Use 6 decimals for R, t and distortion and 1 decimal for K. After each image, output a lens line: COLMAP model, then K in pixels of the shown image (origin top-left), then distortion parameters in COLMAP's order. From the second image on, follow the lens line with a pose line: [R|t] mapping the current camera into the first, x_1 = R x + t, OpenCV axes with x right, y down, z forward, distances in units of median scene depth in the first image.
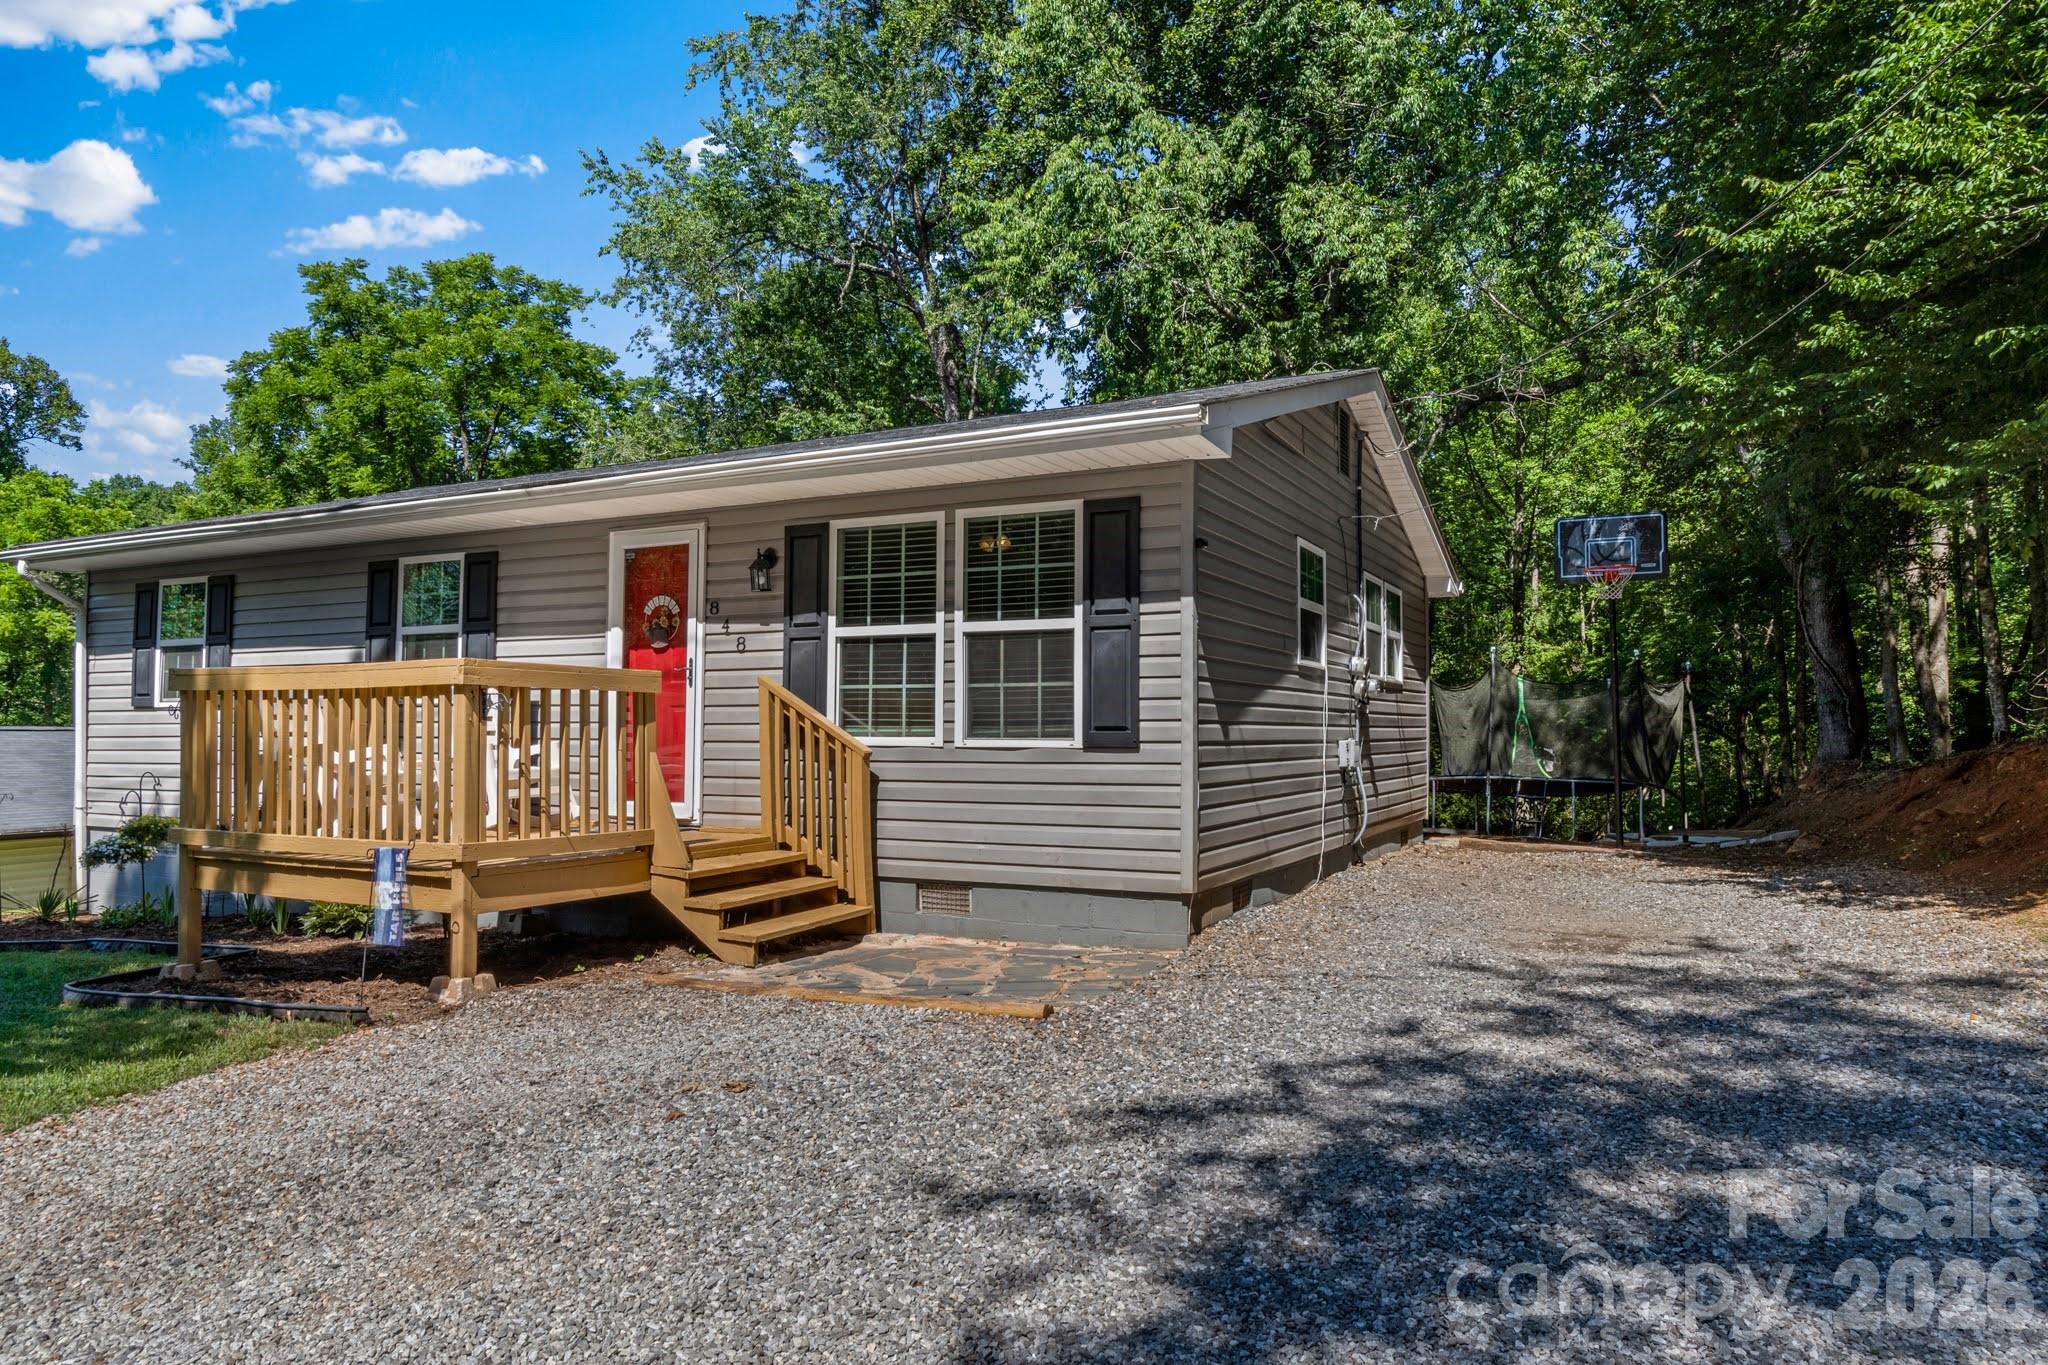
lens RADIAL K [[1304.2, 0, 1042.3], [0, 1304.2, 693.4], [0, 0, 1]] dist [-0.032902, 0.002048]
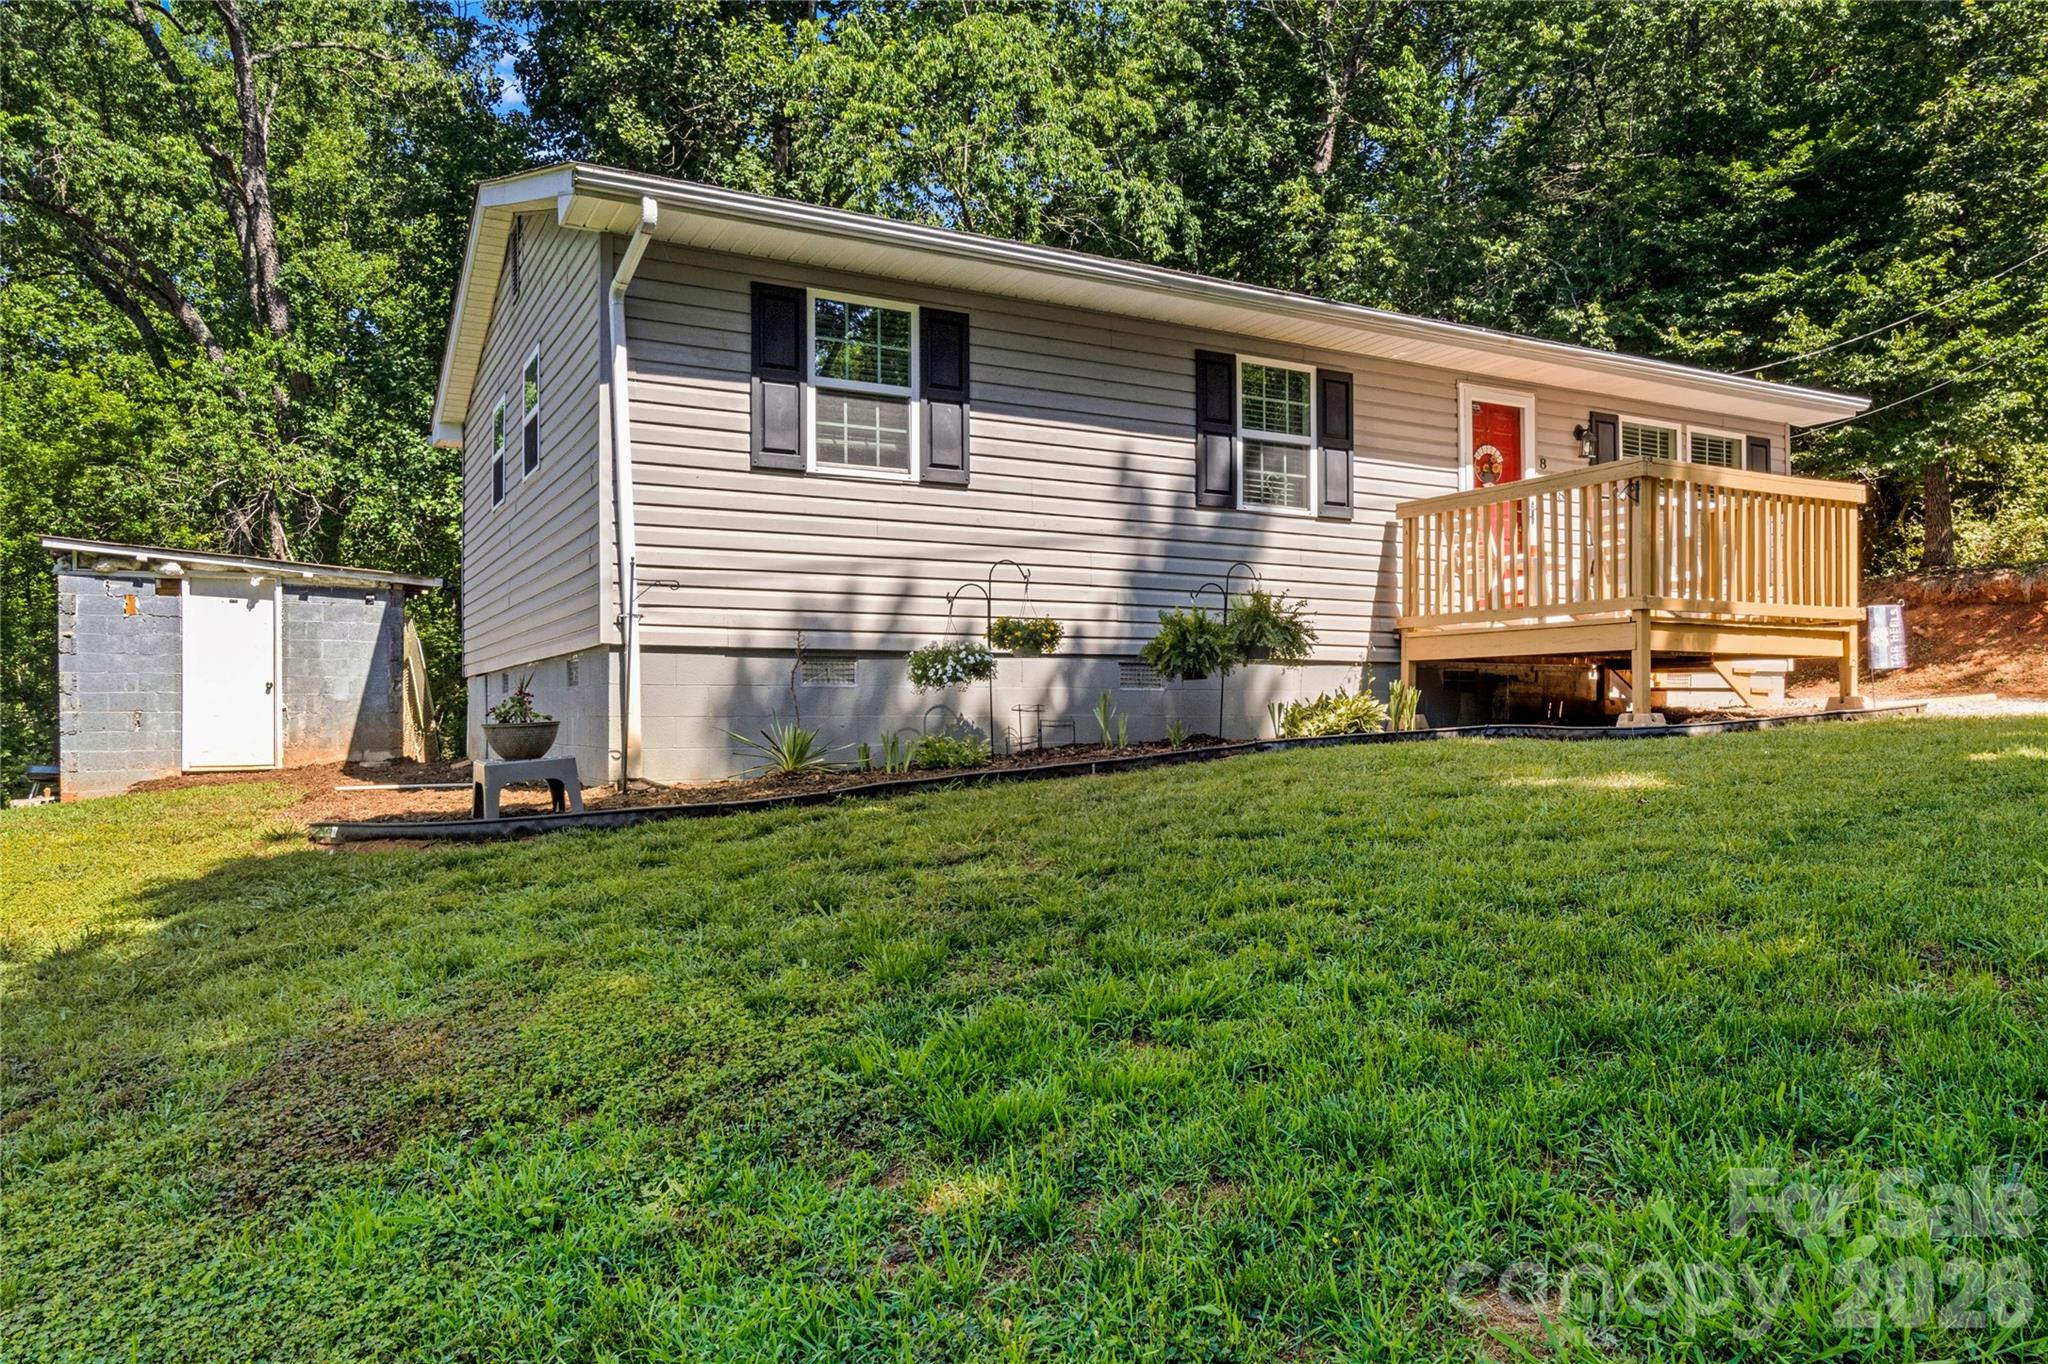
lens RADIAL K [[1362.4, 0, 1022.7], [0, 1362.4, 692.0], [0, 0, 1]] dist [-0.002610, -0.002494]
pose [[0.577408, 0.009897, 0.816396, -1.461326], [-0.025098, 0.999669, 0.005632, 0.144867], [-0.816070, -0.023742, 0.577466, 0.585613]]
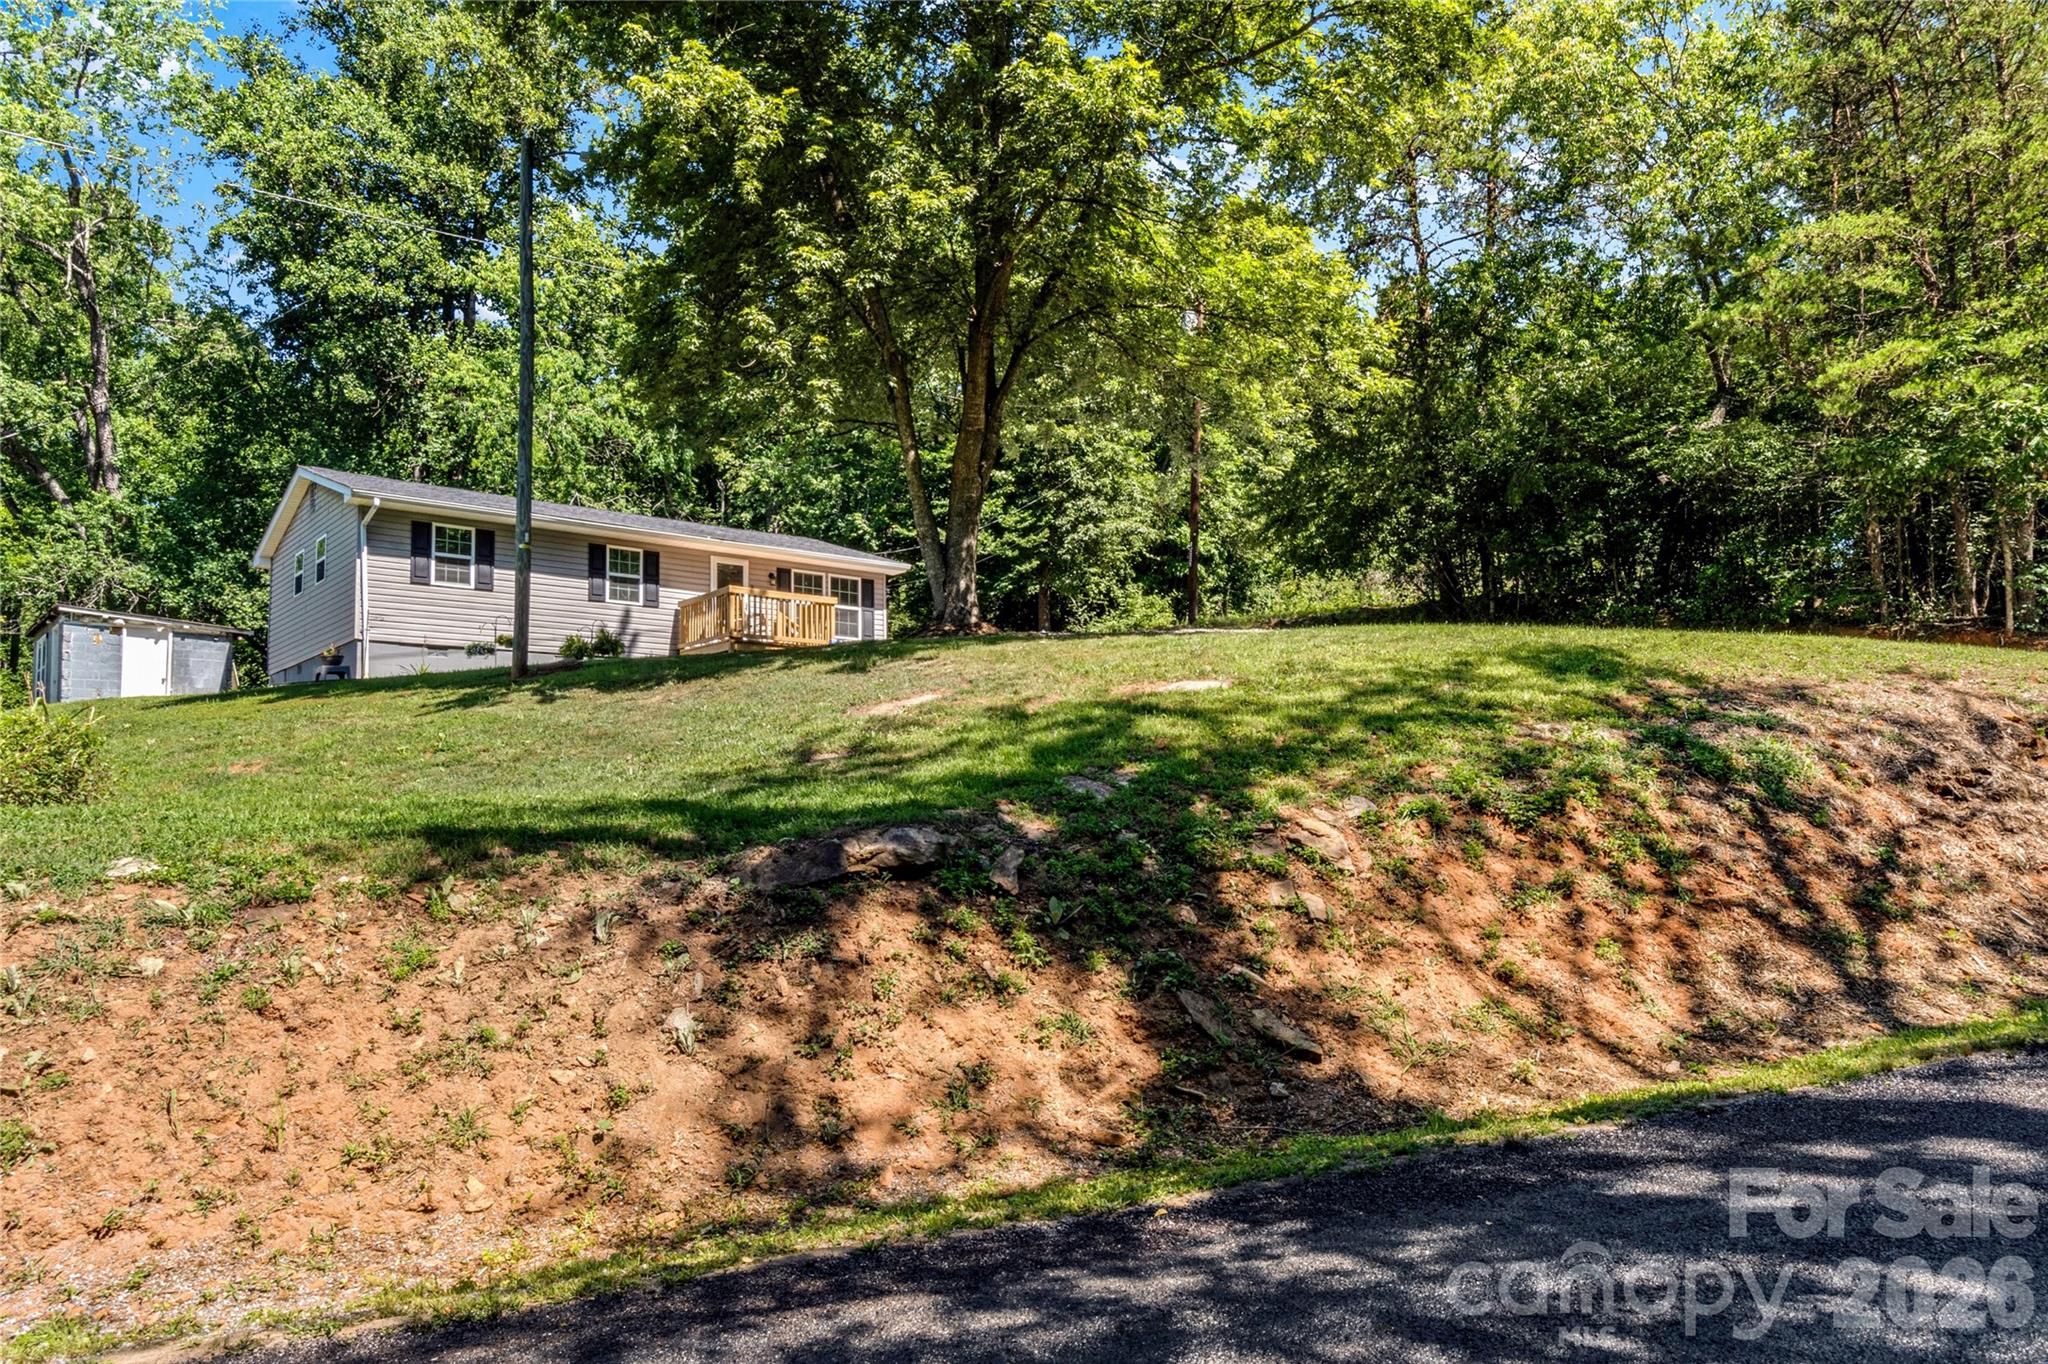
lens RADIAL K [[1304.2, 0, 1026.8], [0, 1304.2, 687.4], [0, 0, 1]] dist [-0.032902, 0.002048]
pose [[0.373528, 0.084719, 0.923742, -2.614556], [-0.013677, 0.996215, -0.085835, 0.392848], [-0.927518, 0.019428, 0.373273, -0.707425]]
